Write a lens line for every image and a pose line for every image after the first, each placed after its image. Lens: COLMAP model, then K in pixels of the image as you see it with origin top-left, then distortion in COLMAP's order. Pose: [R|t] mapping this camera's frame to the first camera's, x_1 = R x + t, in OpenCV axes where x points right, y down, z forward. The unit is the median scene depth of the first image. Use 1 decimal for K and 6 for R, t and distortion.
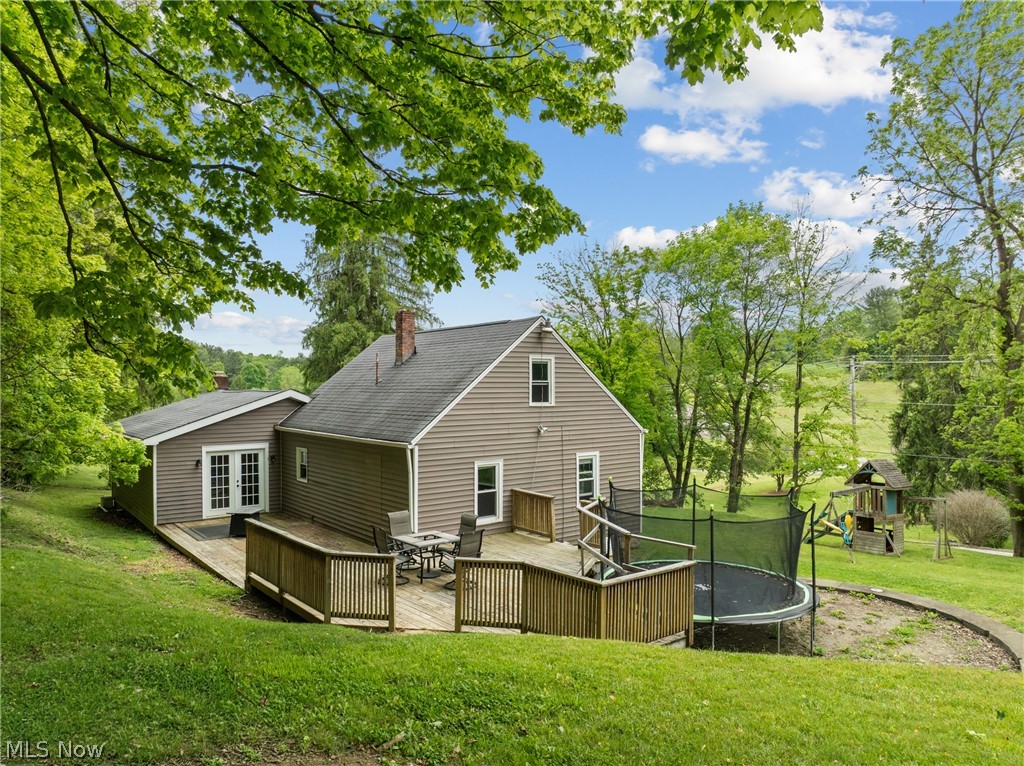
lens RADIAL K [[723.0, 0, 518.9], [0, 723.0, 386.1], [0, 0, 1]] dist [-0.030665, -0.003103]
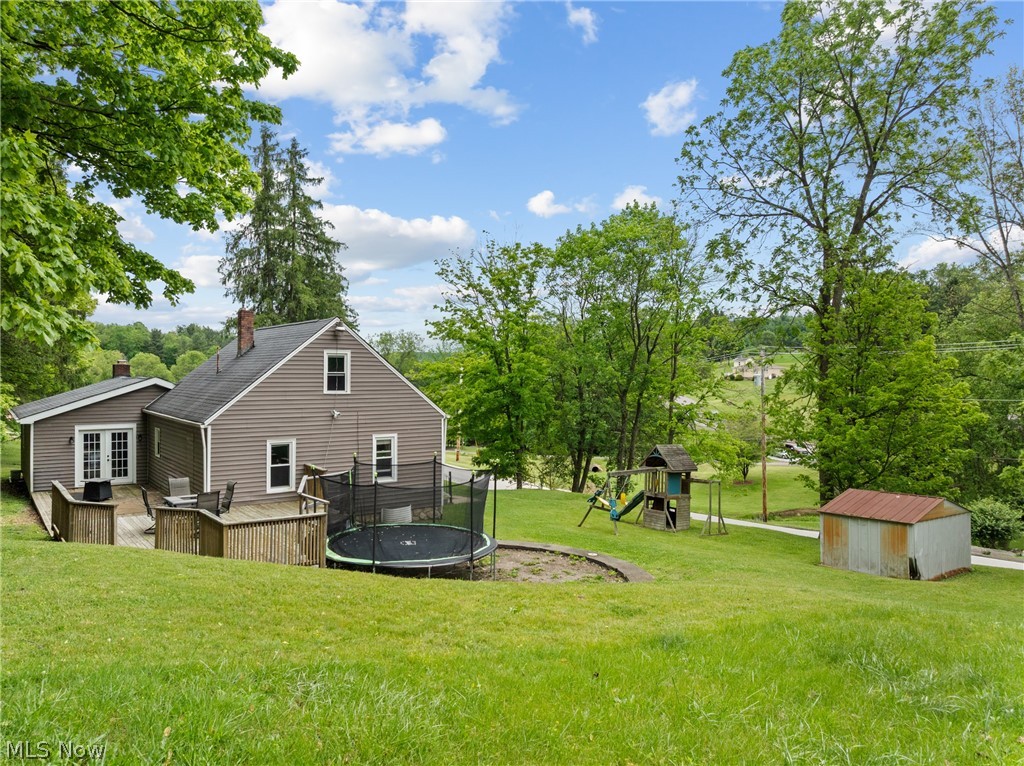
lens RADIAL K [[754.9, 0, 503.9], [0, 754.9, 376.4], [0, 0, 1]] dist [-0.041643, 0.001923]
pose [[0.998810, 0.007644, -0.048169, 0.315624], [-0.007345, 0.999953, 0.006393, -0.009136], [0.048216, -0.006032, 0.998819, -0.177870]]
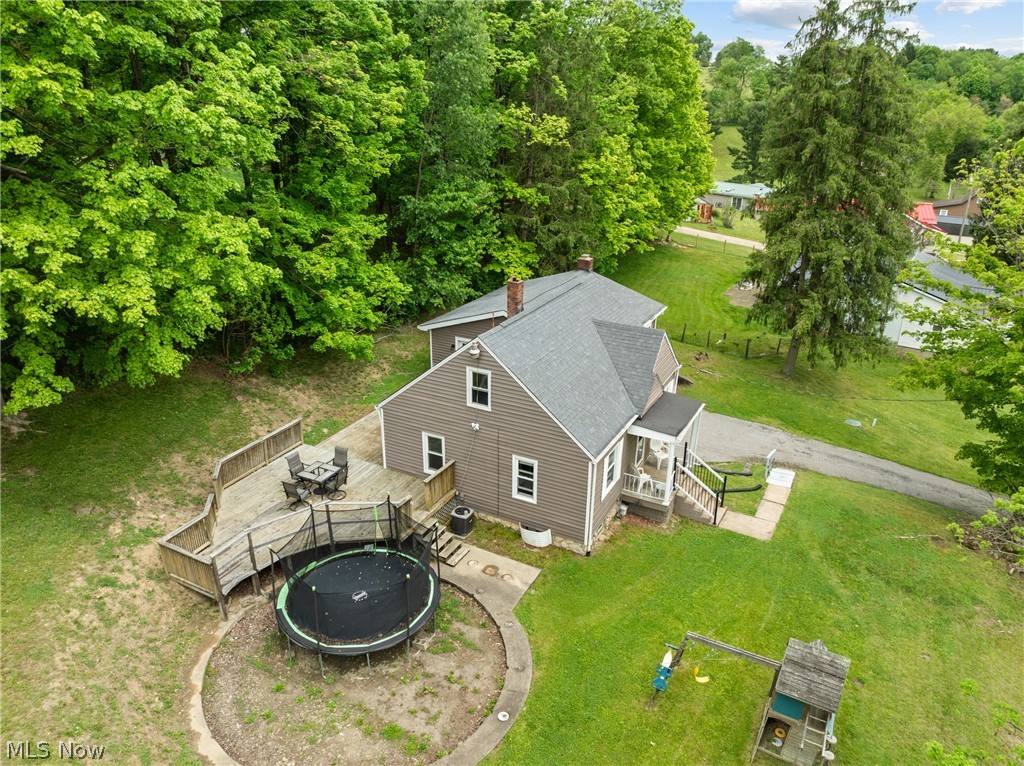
lens RADIAL K [[723.0, 0, 511.3], [0, 723.0, 382.8], [0, 0, 1]] dist [-0.030665, -0.003103]
pose [[0.395514, 0.358791, -0.845480, 0.912265], [0.001478, 0.920292, 0.391230, -0.416397], [0.918459, -0.155987, 0.363458, 0.547006]]
